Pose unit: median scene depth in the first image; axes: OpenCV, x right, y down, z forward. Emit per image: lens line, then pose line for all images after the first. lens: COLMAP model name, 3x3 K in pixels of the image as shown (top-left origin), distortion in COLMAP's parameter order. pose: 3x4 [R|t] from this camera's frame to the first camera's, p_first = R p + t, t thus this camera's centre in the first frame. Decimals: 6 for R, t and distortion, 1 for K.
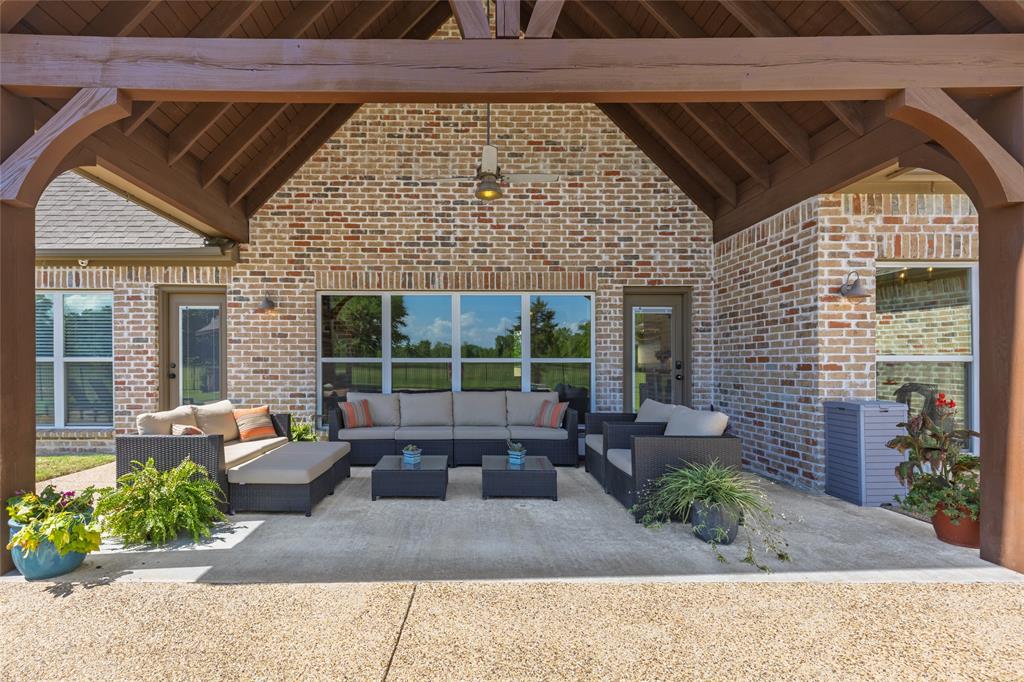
lens RADIAL K [[462.4, 0, 481.0], [0, 462.4, 361.0], [0, 0, 1]] dist [0.007977, -0.001240]
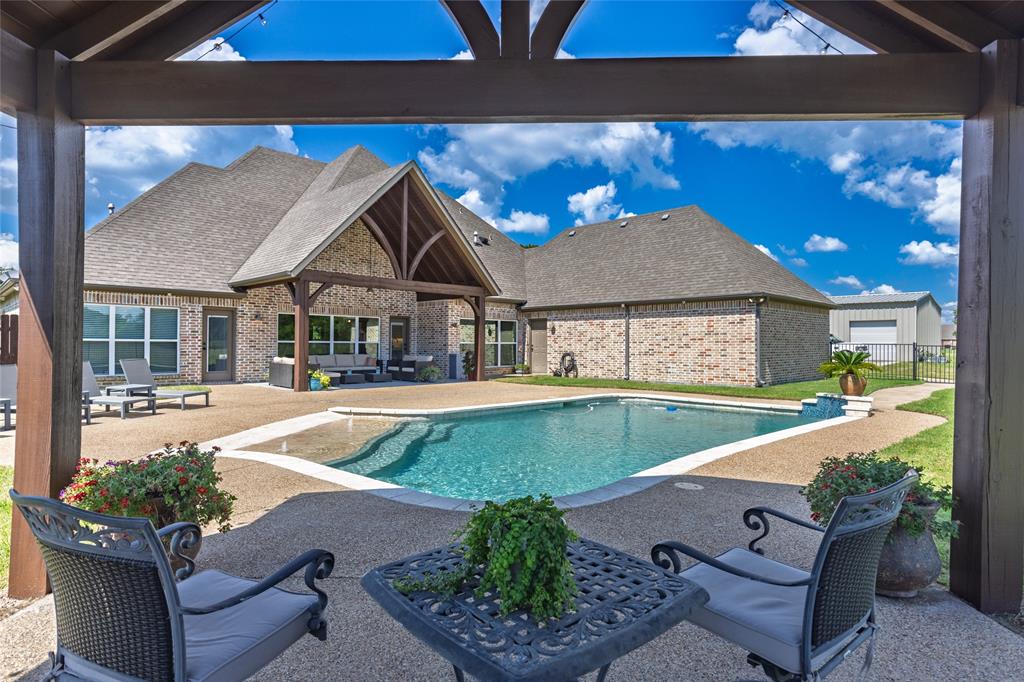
lens RADIAL K [[586.7, 0, 509.4], [0, 586.7, 340.5], [0, 0, 1]] dist [0.000215, 0.000040]
pose [[0.708583, 0.009311, 0.705566, -1.653805], [-0.008715, 0.999952, -0.004444, -0.005072], [-0.705574, -0.003001, 0.708630, -1.974490]]
